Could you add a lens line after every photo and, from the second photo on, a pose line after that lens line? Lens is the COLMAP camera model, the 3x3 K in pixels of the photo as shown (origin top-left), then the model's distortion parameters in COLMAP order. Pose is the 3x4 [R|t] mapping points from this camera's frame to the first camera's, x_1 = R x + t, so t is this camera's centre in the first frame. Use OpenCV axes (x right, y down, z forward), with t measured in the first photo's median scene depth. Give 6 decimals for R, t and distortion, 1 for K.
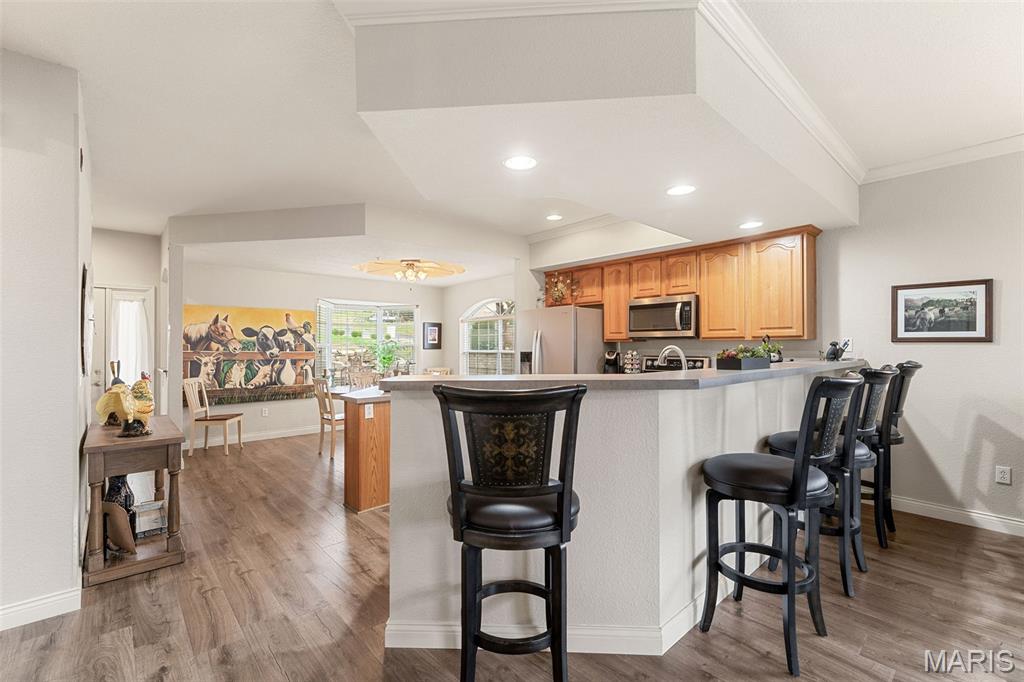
lens RADIAL K [[443.5, 0, 509.5], [0, 443.5, 343.8], [0, 0, 1]] dist [-0.002860, -0.000013]
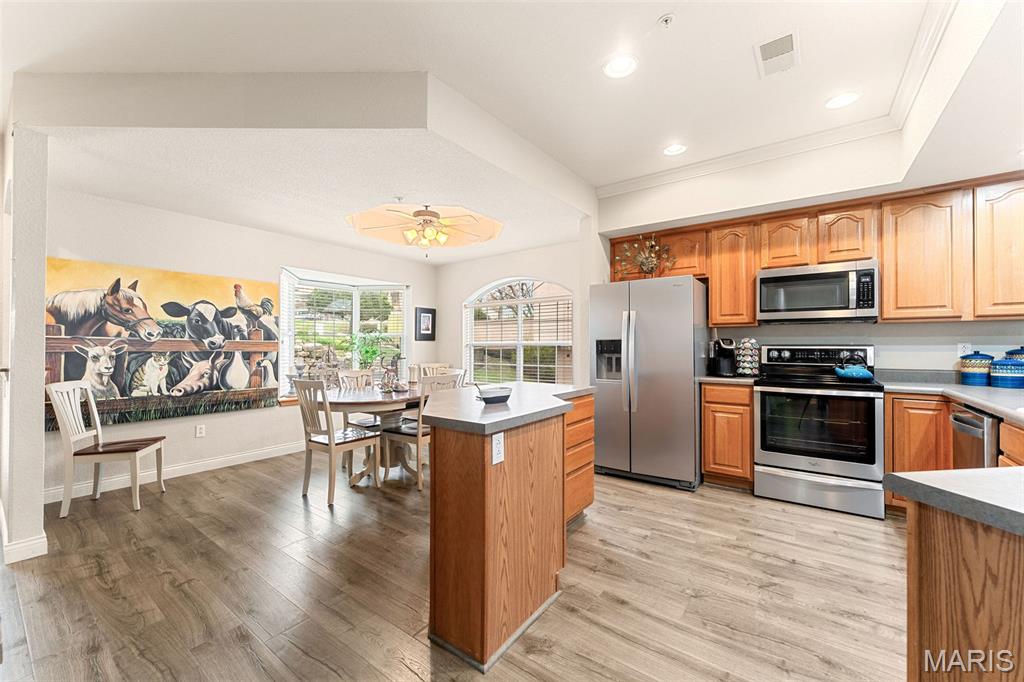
lens RADIAL K [[403.7, 0, 509.2], [0, 403.7, 344.1], [0, 0, 1]] dist [-0.001969, 0.000071]
pose [[0.980210, 0.004258, 0.197915, -0.239694], [-0.004655, 0.999988, 0.001539, 0.023118], [-0.197906, -0.002430, 0.980218, 0.346785]]
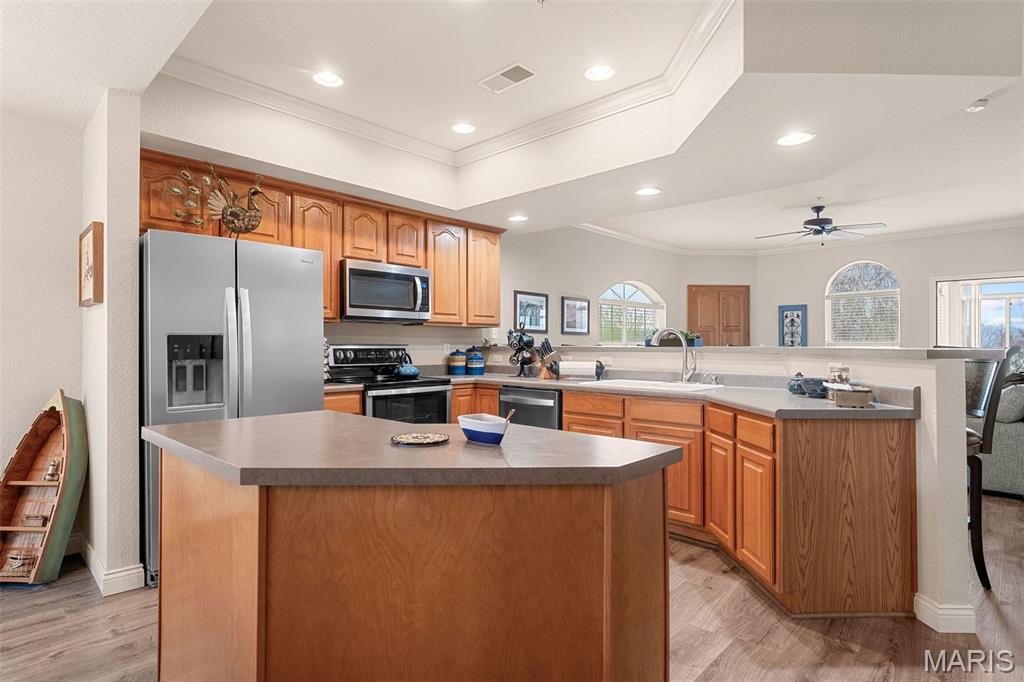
lens RADIAL K [[532.3, 0, 512.0], [0, 532.3, 341.0], [0, 0, 1]] dist [0.006056, 0.000060]
pose [[-0.079806, 0.010075, 0.996760, -0.452777], [-0.006846, 0.999920, -0.010655, 0.024778], [-0.996787, -0.007674, -0.079730, 0.692842]]
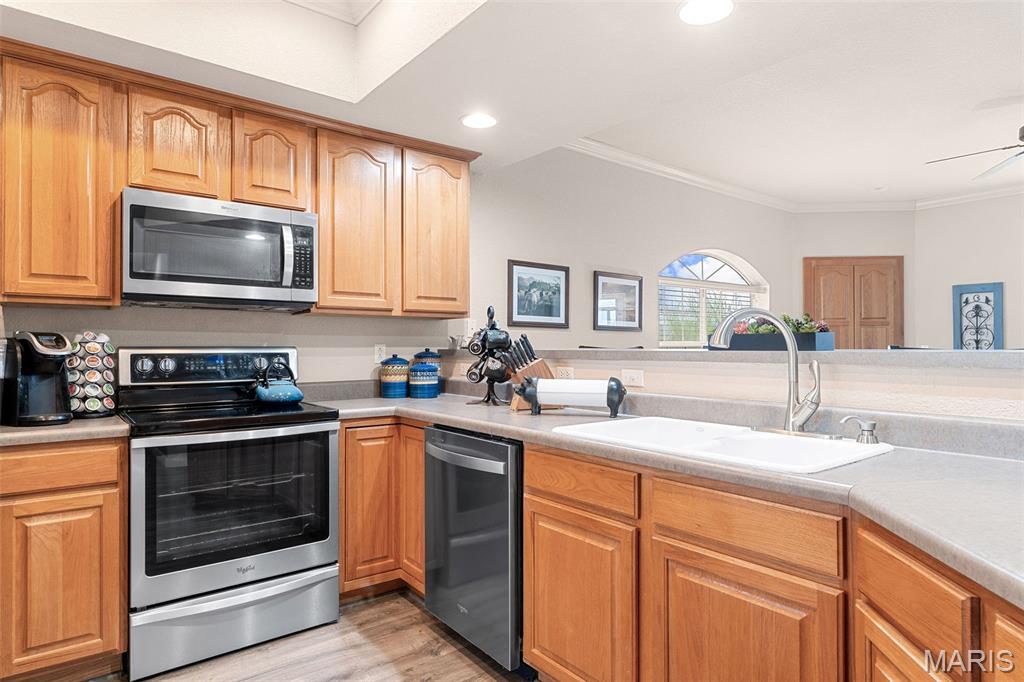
lens RADIAL K [[587.8, 0, 512.0], [0, 587.8, 341.0], [0, 0, 1]] dist [0.002468, 0.000151]
pose [[0.064545, 0.012588, 0.997835, -0.149427], [-0.005554, 0.999909, -0.012255, 0.022963], [-0.997899, -0.004751, 0.064609, 0.561959]]
